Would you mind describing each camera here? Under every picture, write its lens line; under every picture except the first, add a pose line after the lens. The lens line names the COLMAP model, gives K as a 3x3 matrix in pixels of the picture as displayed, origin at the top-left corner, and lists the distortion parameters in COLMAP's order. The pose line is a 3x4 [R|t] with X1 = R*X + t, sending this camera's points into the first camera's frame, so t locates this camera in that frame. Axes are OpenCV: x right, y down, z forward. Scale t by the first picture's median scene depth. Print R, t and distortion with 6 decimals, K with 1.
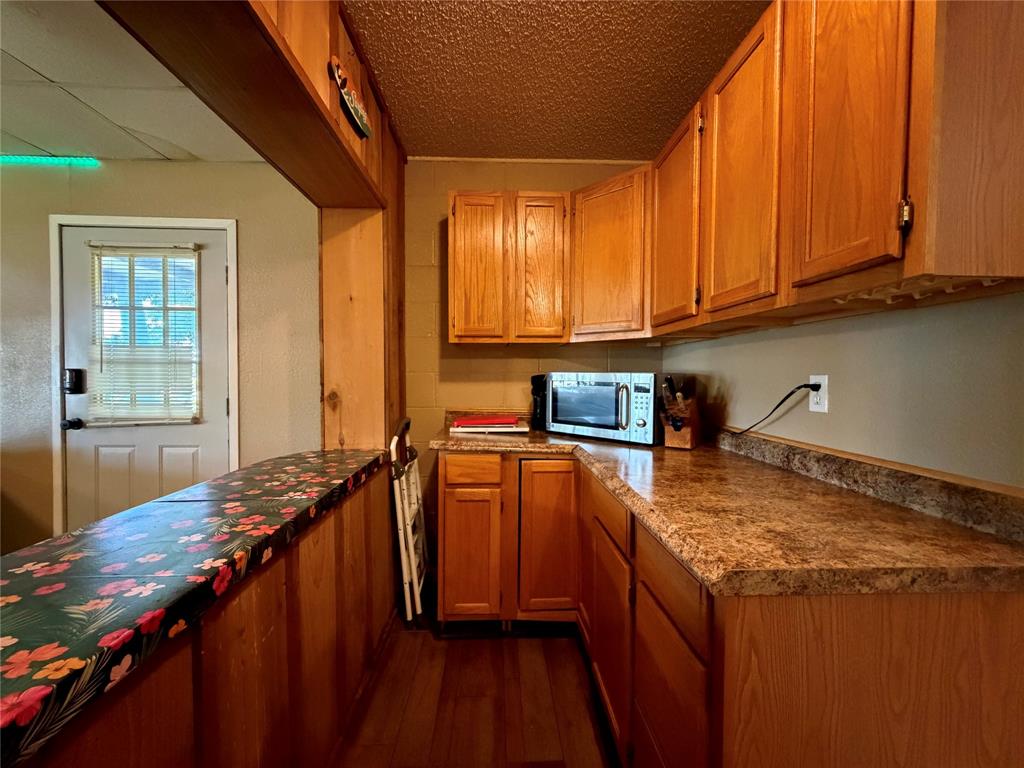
lens RADIAL K [[411.7, 0, 507.8], [0, 411.7, 382.7], [0, 0, 1]] dist [0.003651, 0.000290]
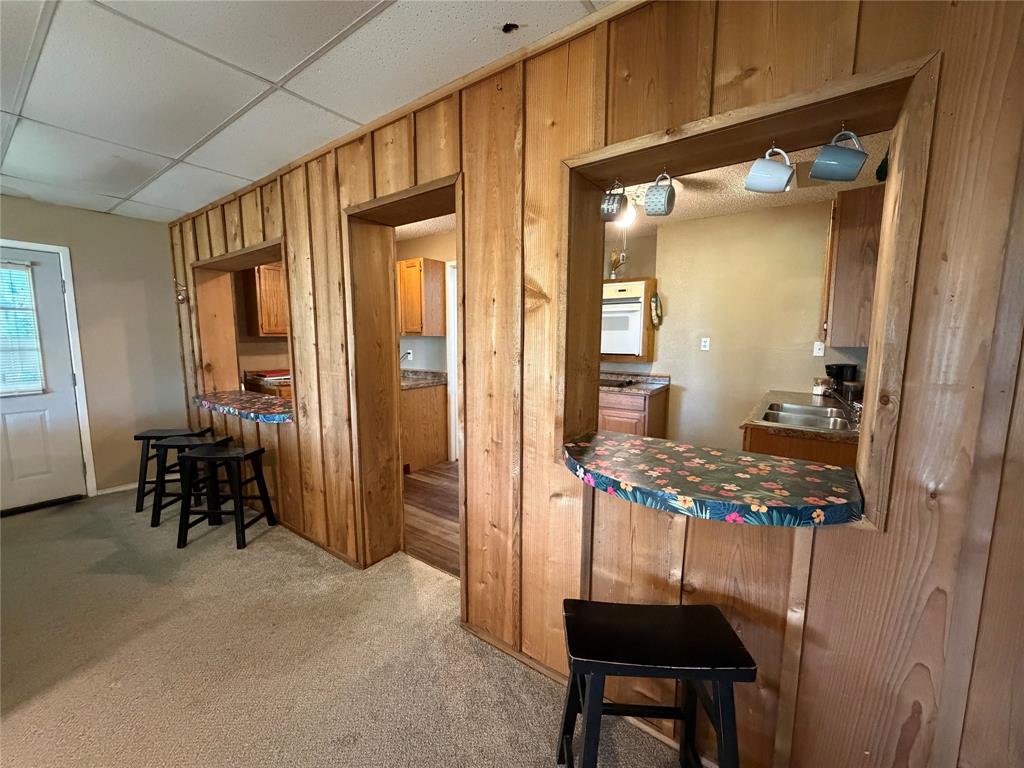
lens RADIAL K [[411.7, 0, 509.3], [0, 411.7, 389.4], [0, 0, 1]] dist [0.003651, 0.000290]
pose [[0.621972, -0.103784, 0.776131, -0.988544], [0.023507, 0.993206, 0.113974, -0.042441], [-0.782686, -0.052644, 0.620186, -1.244615]]
